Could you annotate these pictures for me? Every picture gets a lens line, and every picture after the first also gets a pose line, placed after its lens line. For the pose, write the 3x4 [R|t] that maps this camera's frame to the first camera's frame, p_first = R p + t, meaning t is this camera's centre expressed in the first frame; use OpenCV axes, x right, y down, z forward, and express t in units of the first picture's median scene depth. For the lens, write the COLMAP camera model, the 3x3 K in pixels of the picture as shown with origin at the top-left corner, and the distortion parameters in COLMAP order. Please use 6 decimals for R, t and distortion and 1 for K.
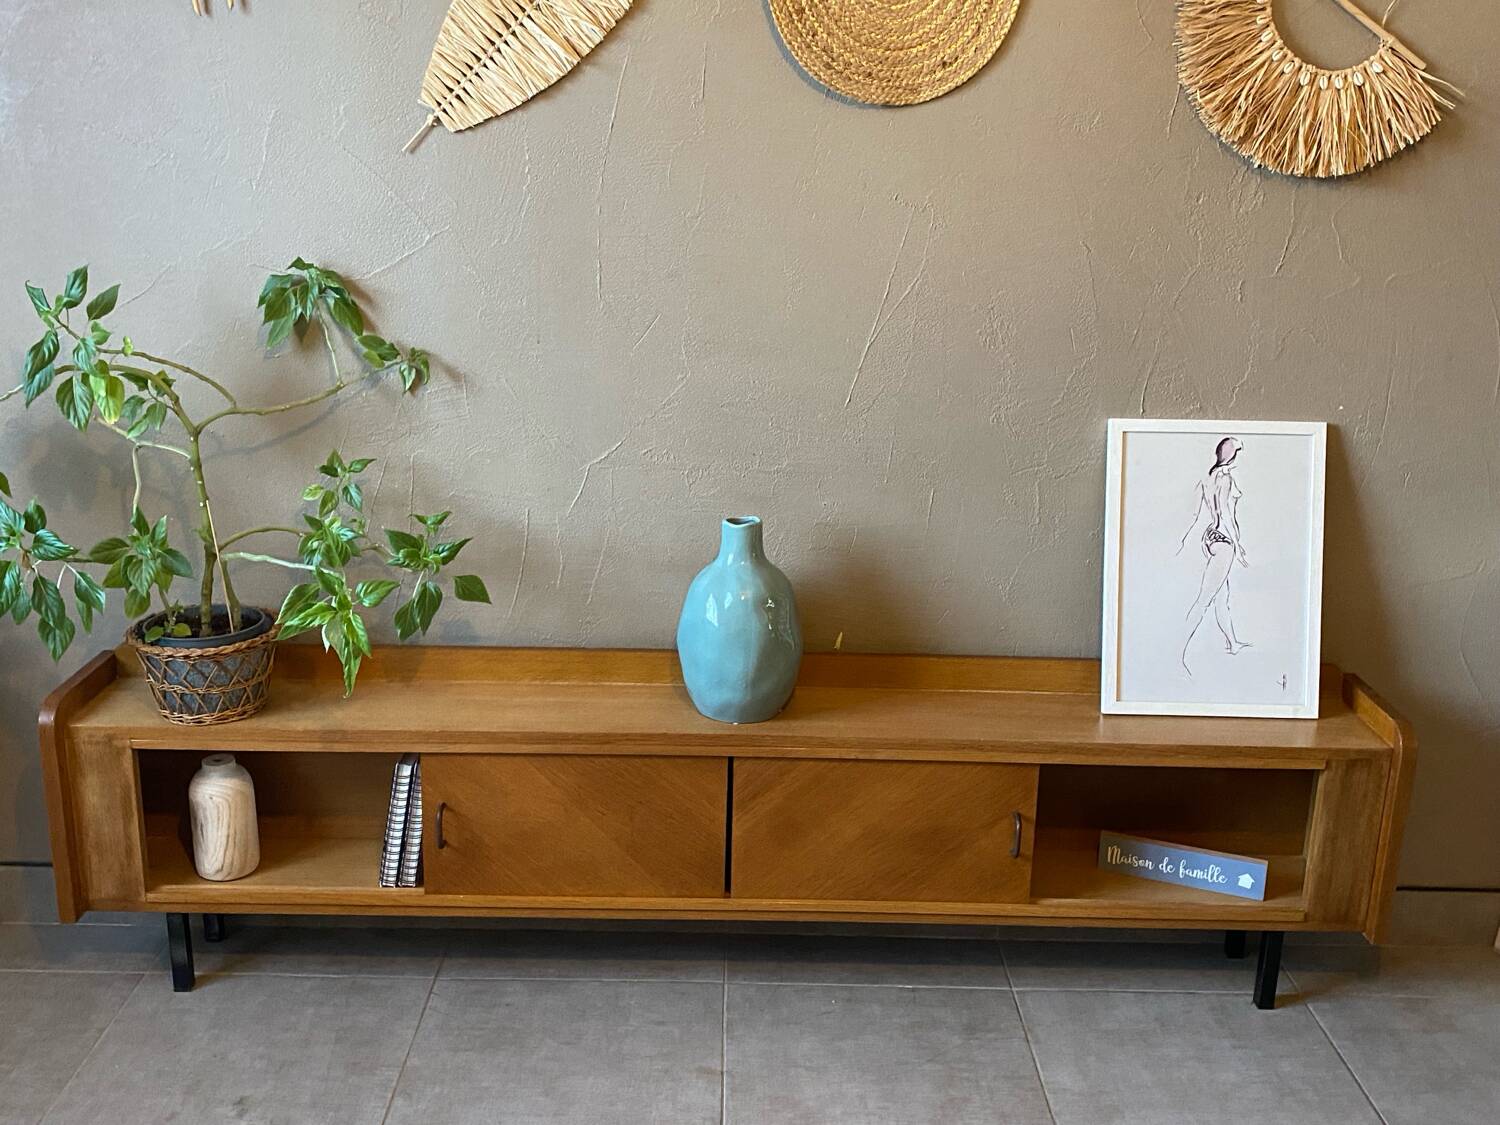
lens RADIAL K [[1439.3, 0, 764.5], [0, 1439.3, 553.0], [0, 0, 1]] dist [0.079686, -0.146771]
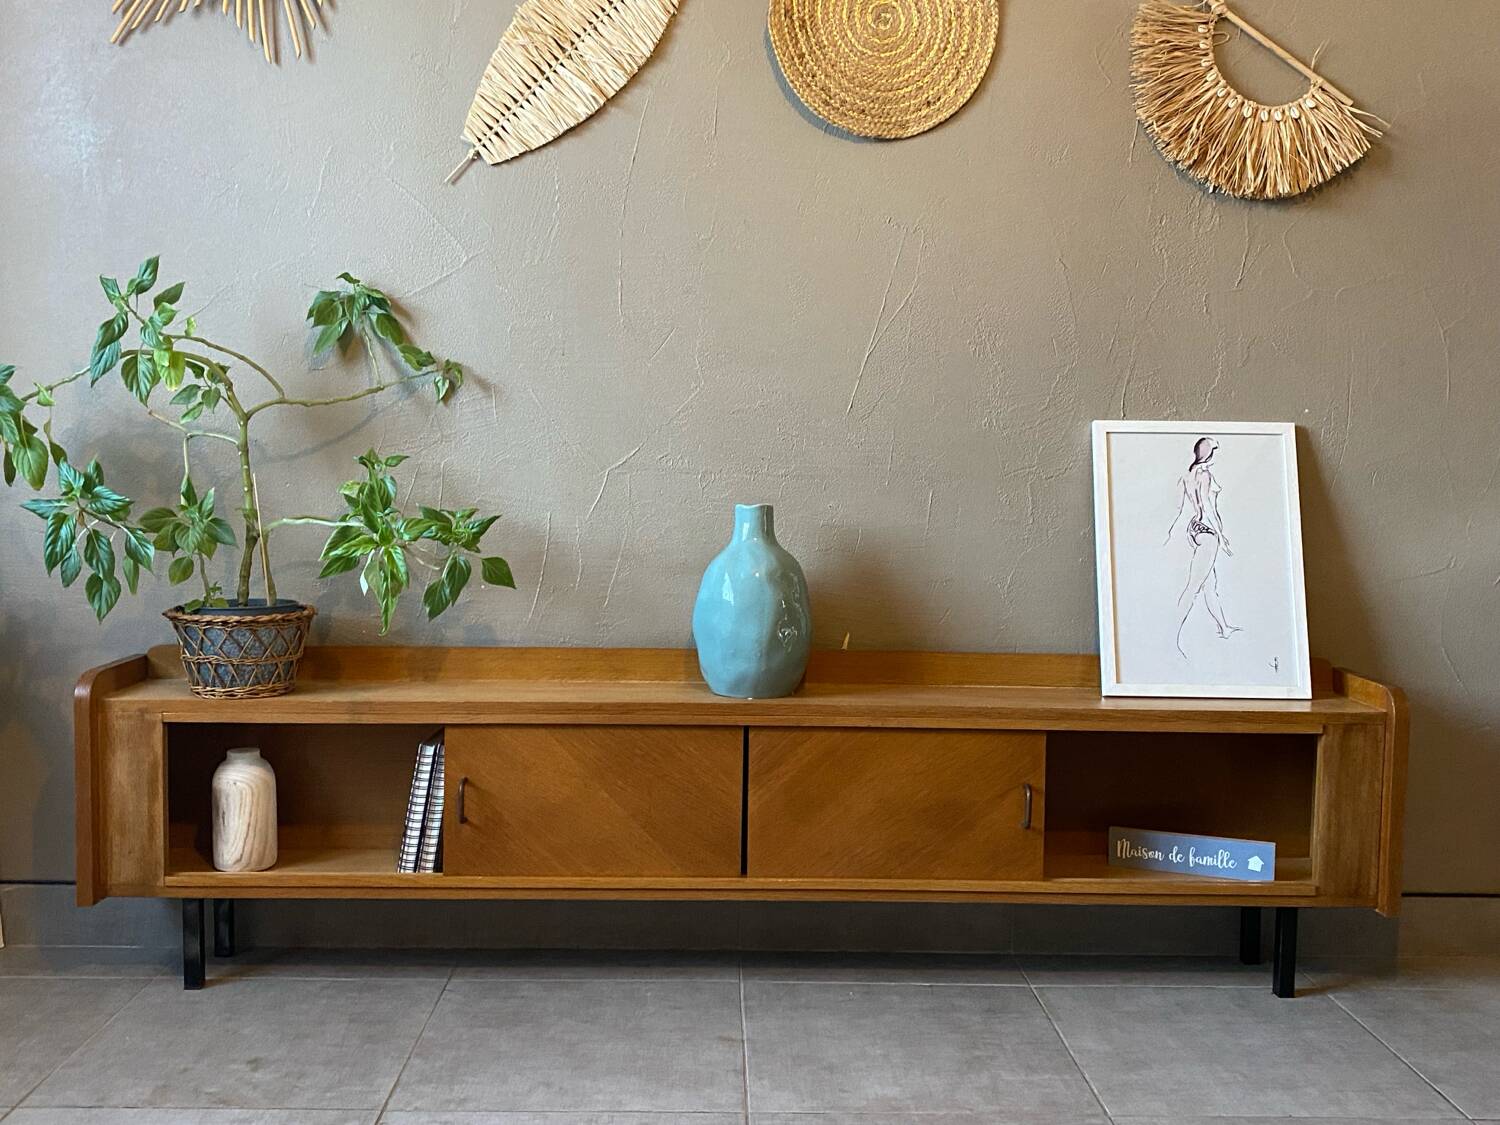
lens RADIAL K [[1434.4, 0, 756.6], [0, 1434.4, 569.0], [0, 0, 1]] dist [0.102378, -0.221141]
pose [[0.999852, -0.011549, 0.012718, -0.027897], [0.013884, 0.979227, -0.202291, 0.238046], [-0.010117, 0.202438, 0.979243, -0.027997]]
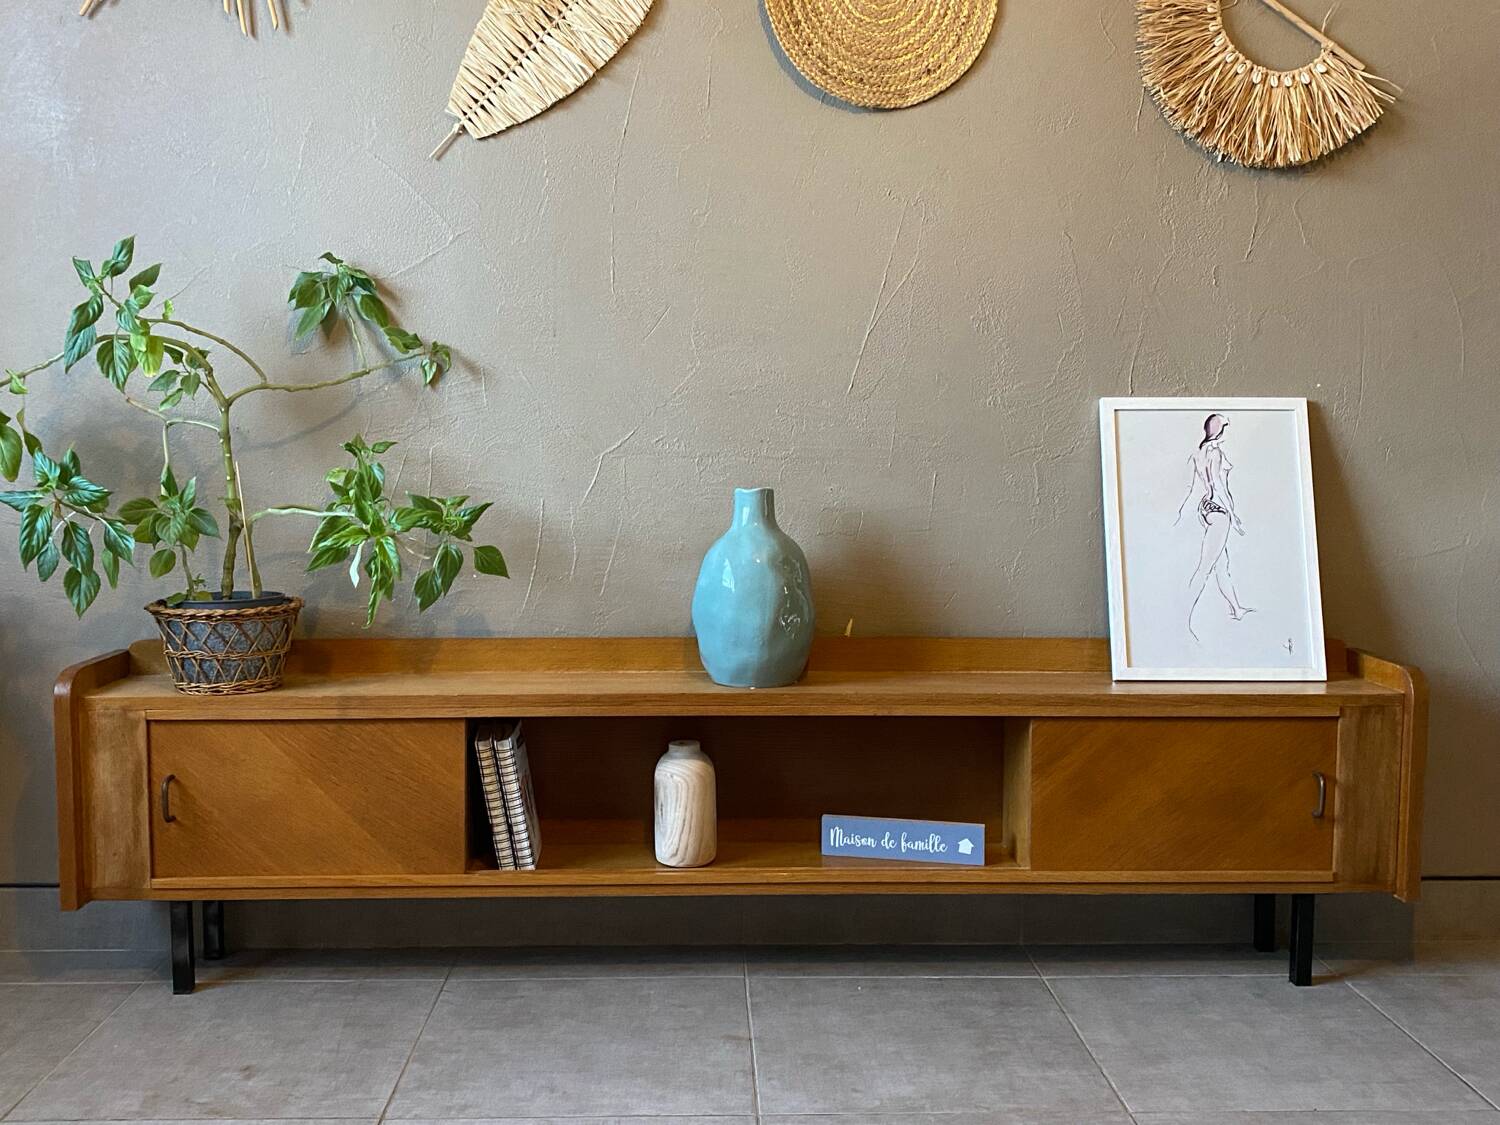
lens RADIAL K [[1438.7, 0, 755.5], [0, 1438.7, 571.6], [0, 0, 1]] dist [0.090980, -0.182129]
pose [[0.999487, -0.023509, 0.021756, -0.038403], [0.027199, 0.981636, -0.188817, 0.230437], [-0.016918, 0.189312, 0.981771, -0.000971]]
